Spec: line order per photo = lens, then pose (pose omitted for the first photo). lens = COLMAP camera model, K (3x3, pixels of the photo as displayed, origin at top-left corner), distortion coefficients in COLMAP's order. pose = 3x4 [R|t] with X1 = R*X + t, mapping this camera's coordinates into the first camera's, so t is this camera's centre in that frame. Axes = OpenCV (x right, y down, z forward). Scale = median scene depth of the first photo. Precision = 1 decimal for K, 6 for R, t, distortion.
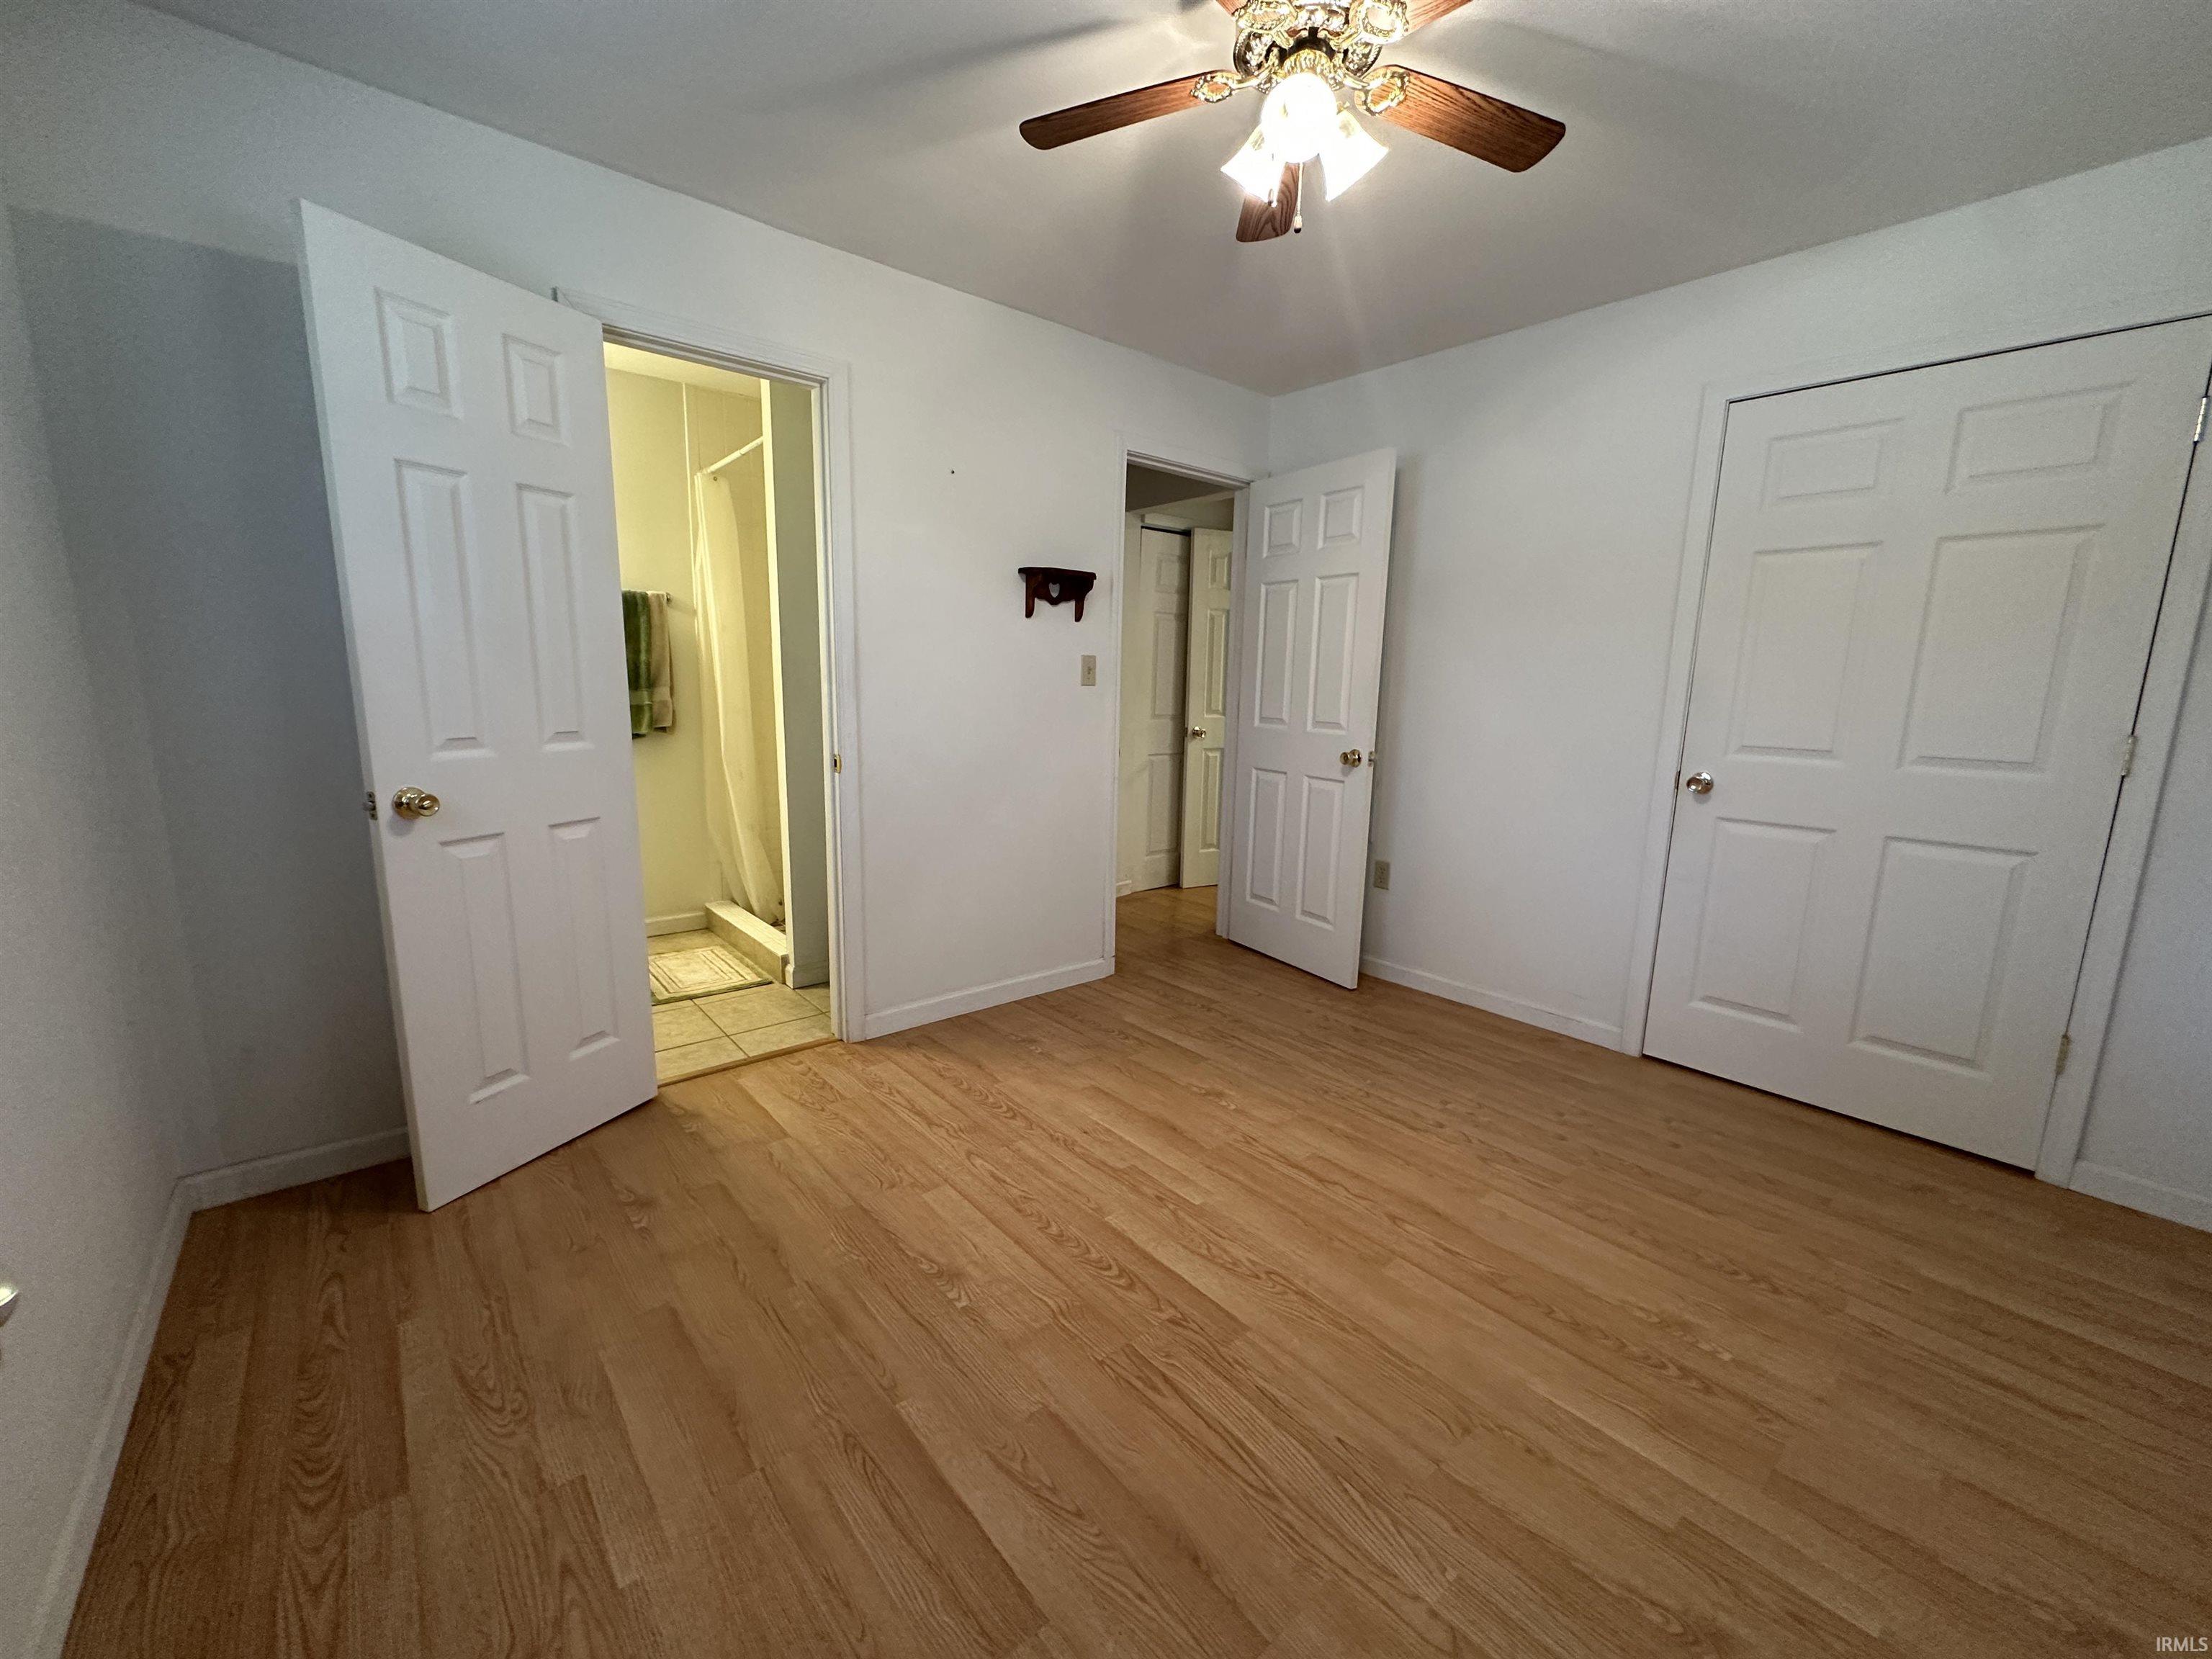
lens RADIAL K [[878.6, 0, 1105.0], [0, 878.6, 835.4], [0, 0, 1]] dist [-0.002691, 0.000234]
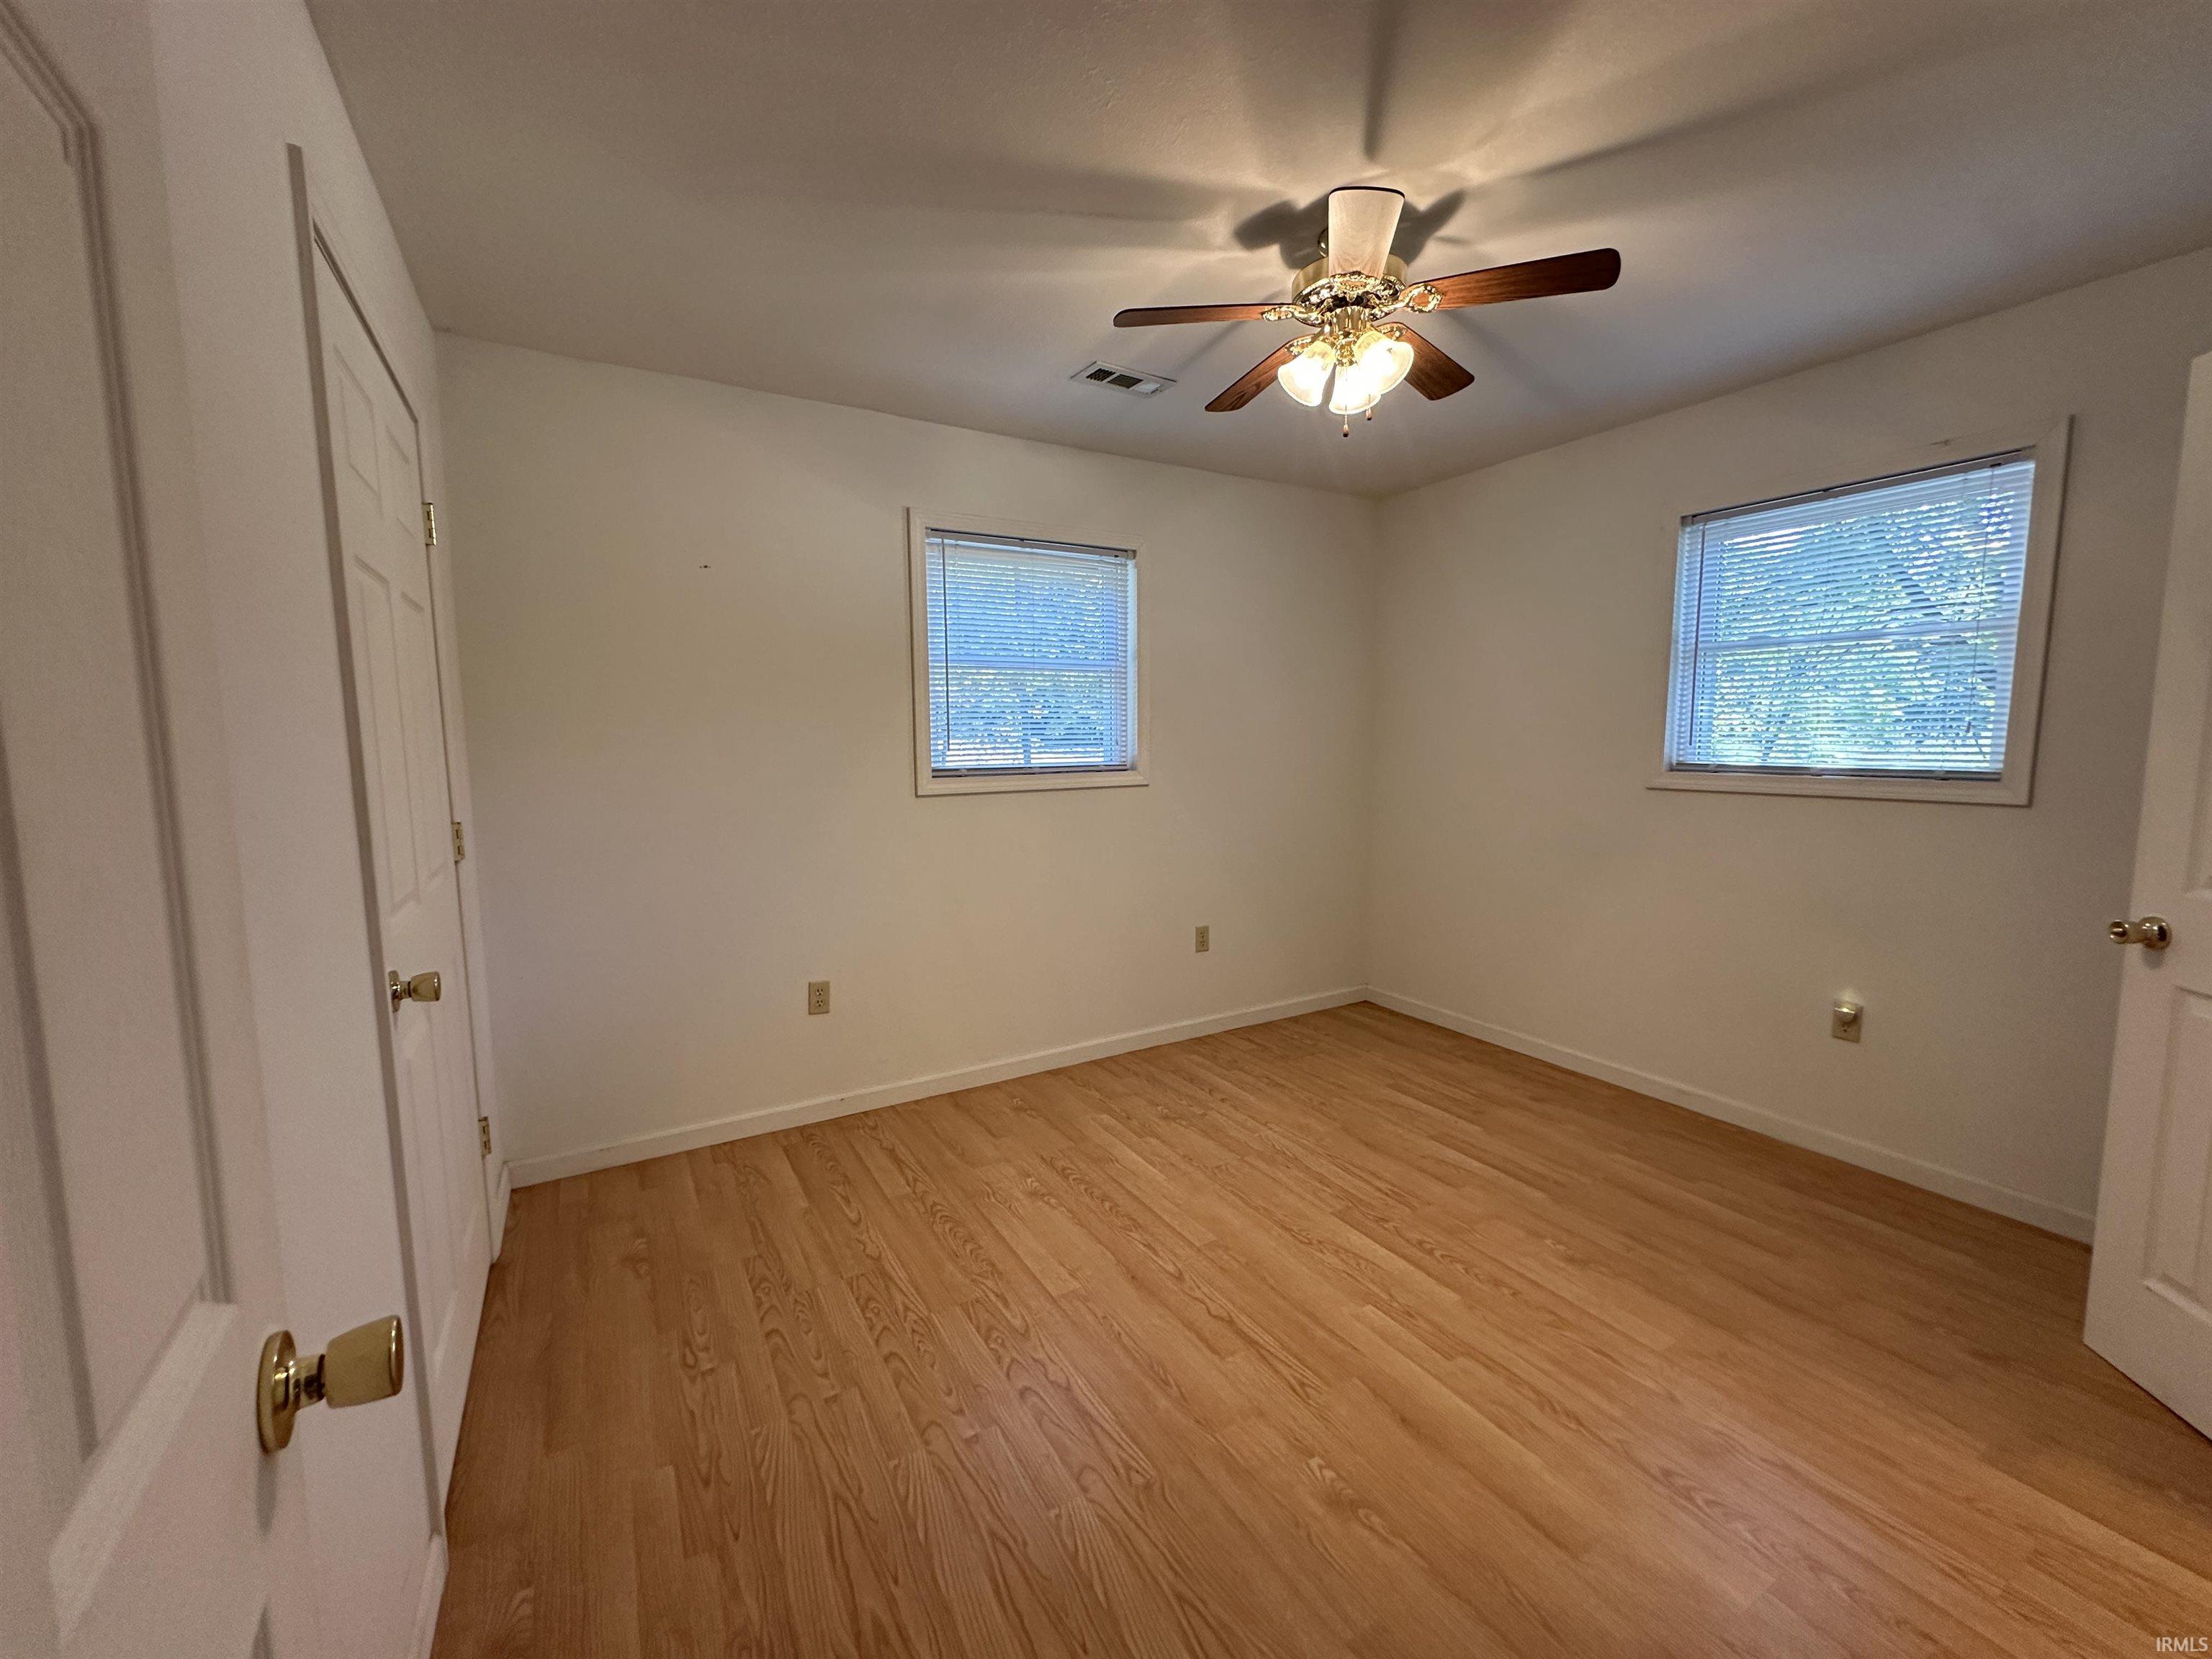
lens RADIAL K [[878.6, 0, 1105.0], [0, 878.6, 835.4], [0, 0, 1]] dist [-0.002691, 0.000234]
pose [[-0.984488, -0.035716, 0.171780, 0.232035], [0.014122, 0.959755, 0.280484, -0.351558], [-0.174884, 0.278559, -0.944362, 1.724621]]
